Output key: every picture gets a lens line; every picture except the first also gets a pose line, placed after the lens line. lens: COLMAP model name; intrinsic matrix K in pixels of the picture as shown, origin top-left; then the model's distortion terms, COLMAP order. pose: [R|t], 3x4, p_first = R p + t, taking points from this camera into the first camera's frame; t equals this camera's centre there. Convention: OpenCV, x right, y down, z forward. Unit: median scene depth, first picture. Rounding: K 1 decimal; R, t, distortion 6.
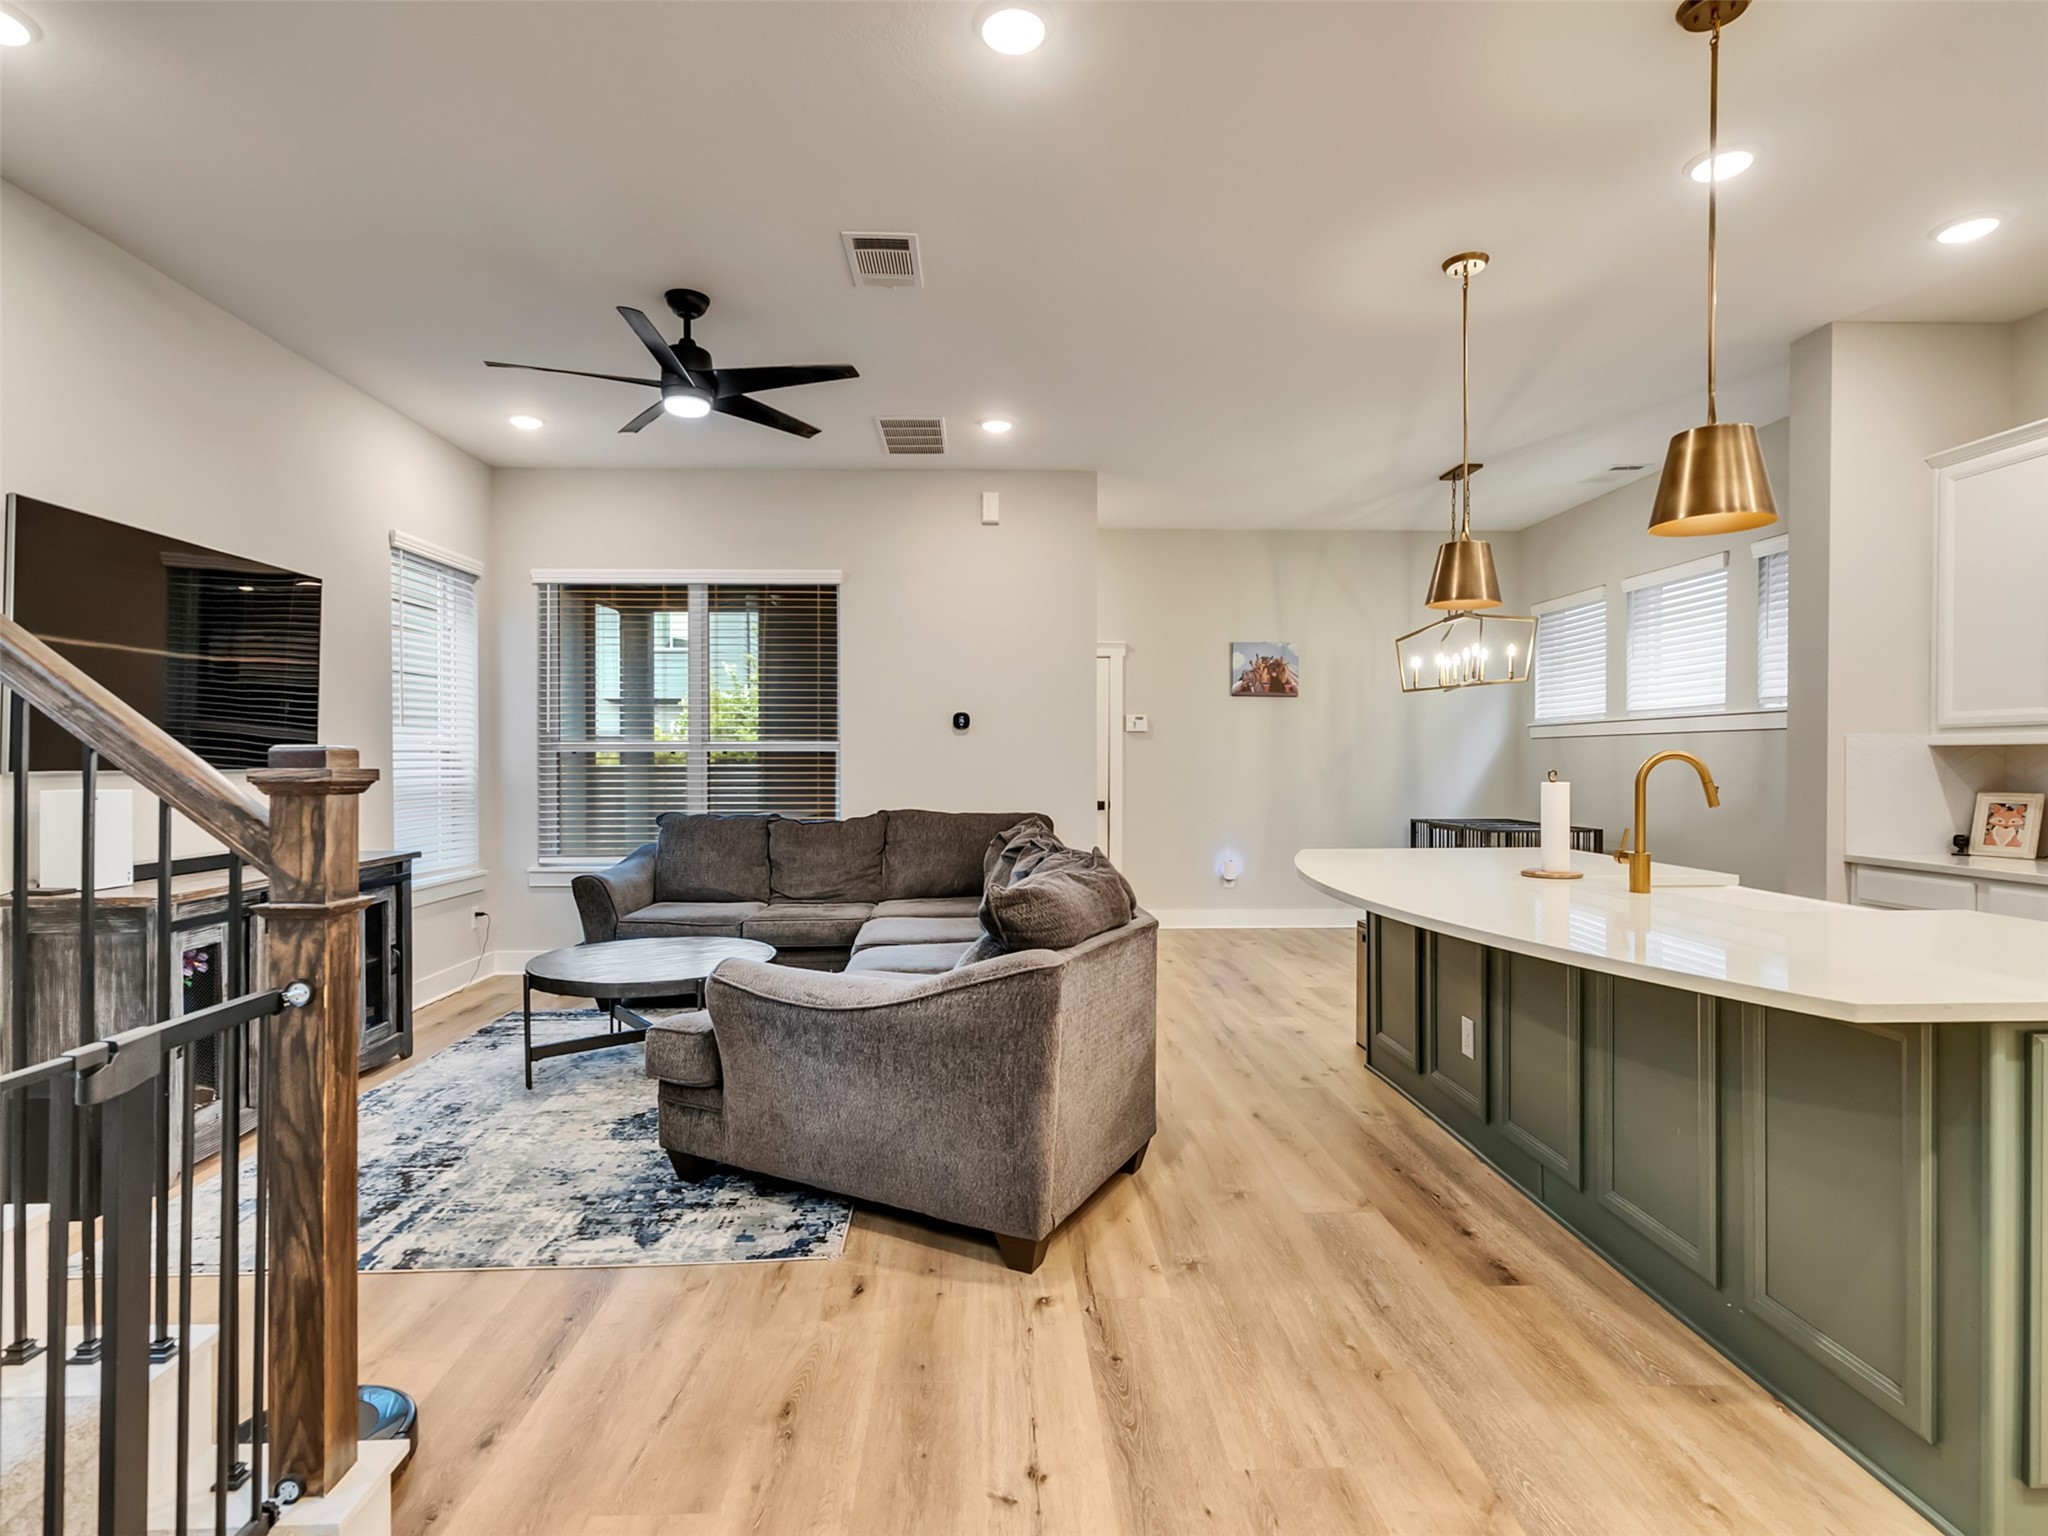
lens RADIAL K [[1053.5, 0, 1013.9], [0, 1053.5, 761.1], [0, 0, 1]] dist [-0.007951, 0.013109]
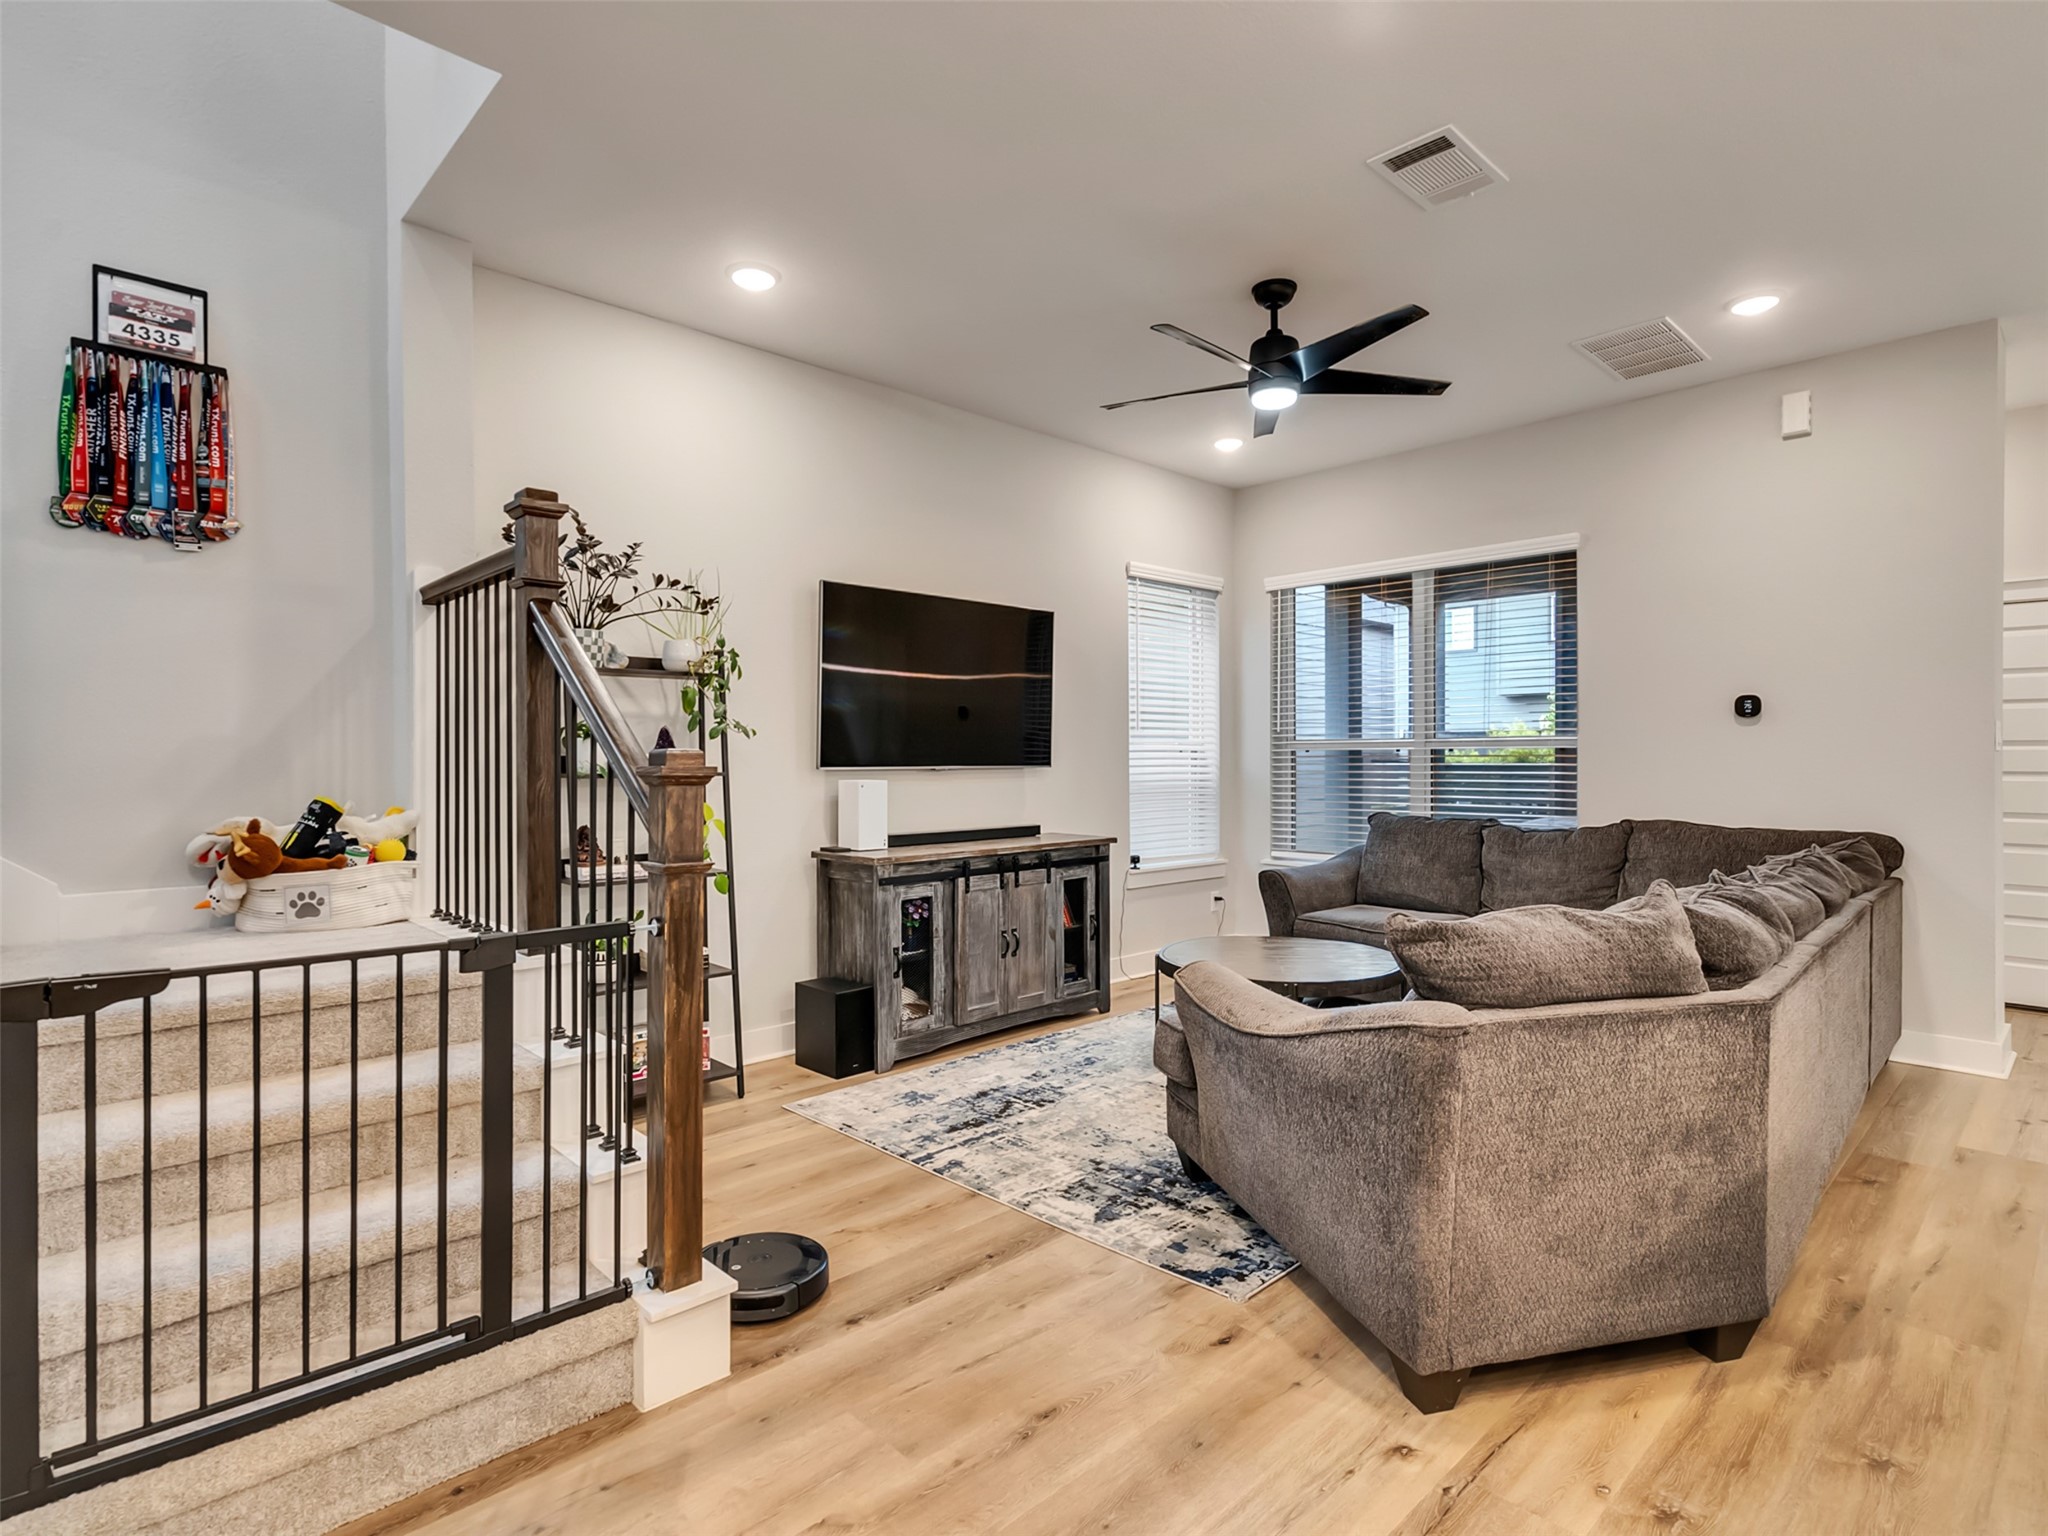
lens RADIAL K [[1053.5, 0, 1013.9], [0, 1053.5, 761.1], [0, 0, 1]] dist [-0.007951, 0.013109]
pose [[0.664664, 0.000644, -0.747142, 0.327945], [0.000997, 0.999998, 0.001749, -0.000769], [0.747141, -0.001907, 0.664662, 0.206231]]
